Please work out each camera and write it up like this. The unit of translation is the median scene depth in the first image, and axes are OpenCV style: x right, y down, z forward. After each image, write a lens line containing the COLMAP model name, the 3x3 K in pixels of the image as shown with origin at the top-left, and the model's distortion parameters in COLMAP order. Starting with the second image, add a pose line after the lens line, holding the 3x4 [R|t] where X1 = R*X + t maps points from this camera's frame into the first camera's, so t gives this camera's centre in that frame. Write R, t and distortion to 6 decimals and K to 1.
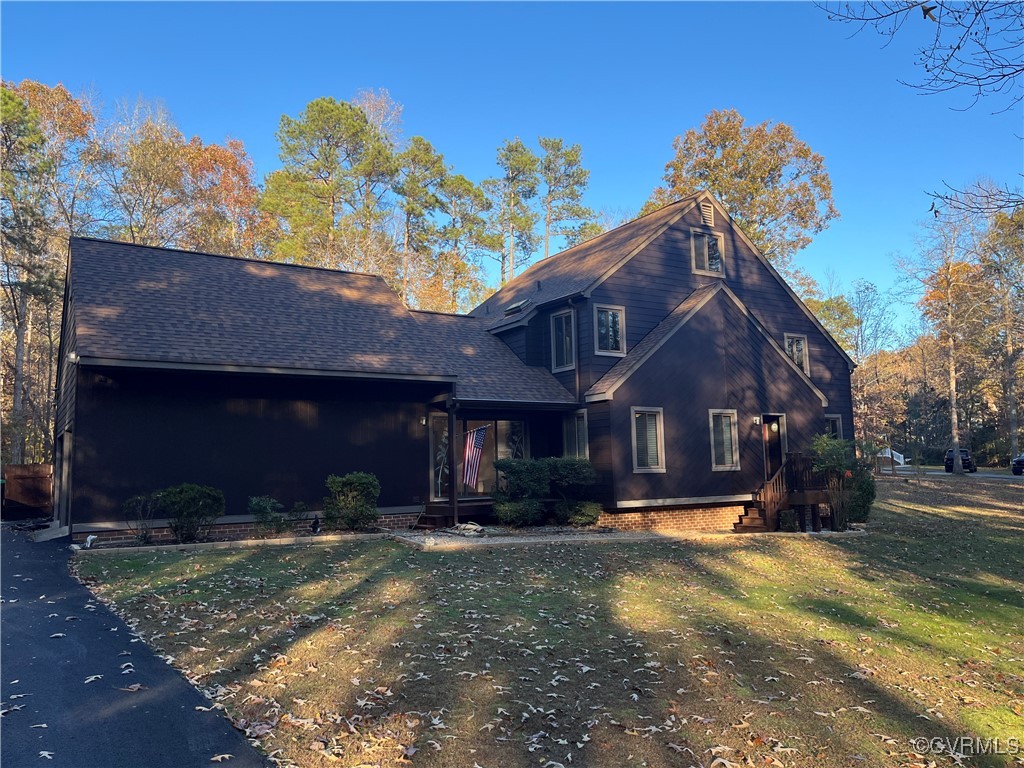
lens RADIAL K [[773.0, 0, 505.8], [0, 773.0, 378.9], [0, 0, 1]] dist [0.074626, -0.102203]
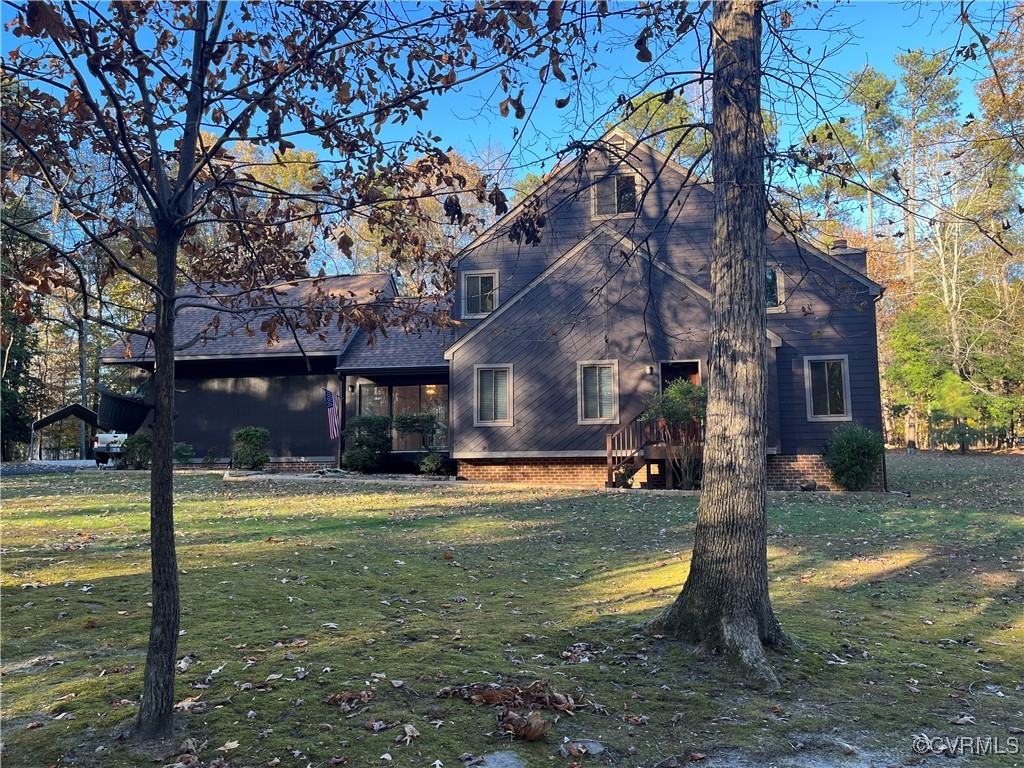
lens RADIAL K [[773.0, 0, 505.8], [0, 773.0, 378.9], [0, 0, 1]] dist [0.074626, -0.102203]
pose [[0.745020, -0.061409, -0.664209, 0.811229], [0.068927, 0.997510, -0.014911, 0.066757], [0.663471, -0.034673, 0.747398, 0.211515]]
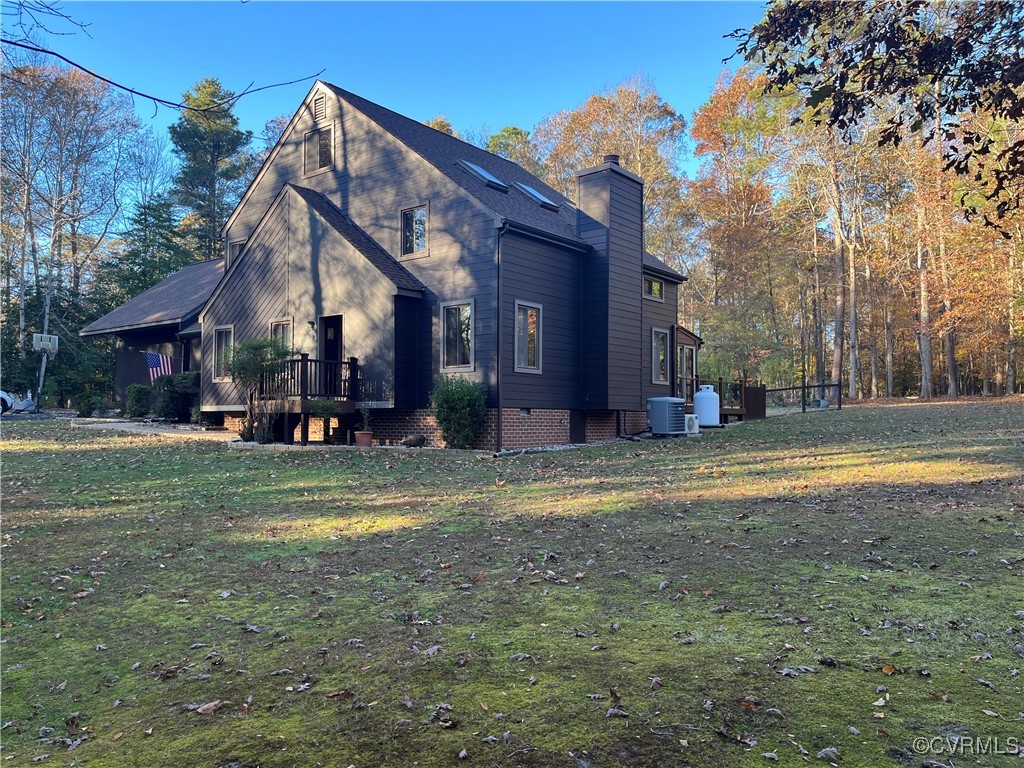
lens RADIAL K [[773.0, 0, 505.8], [0, 773.0, 378.9], [0, 0, 1]] dist [0.074626, -0.102203]
pose [[0.320244, -0.019532, -0.947134, 1.284718], [0.092043, 0.995699, 0.010588, 0.128201], [0.942853, -0.090568, 0.320664, 0.931740]]
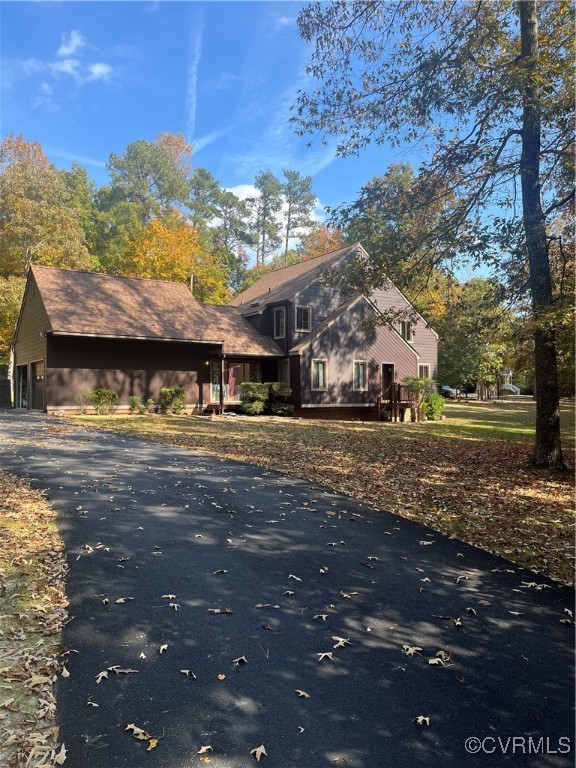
lens RADIAL K [[588.2, 0, 287.5], [0, 588.2, 384.2], [0, 0, 1]] dist [0.003446, 0.001578]
pose [[0.998778, 0.024055, 0.043170, 0.033614], [-0.028194, 0.994787, 0.098005, -0.040702], [-0.040587, -0.099102, 0.994249, -0.473439]]
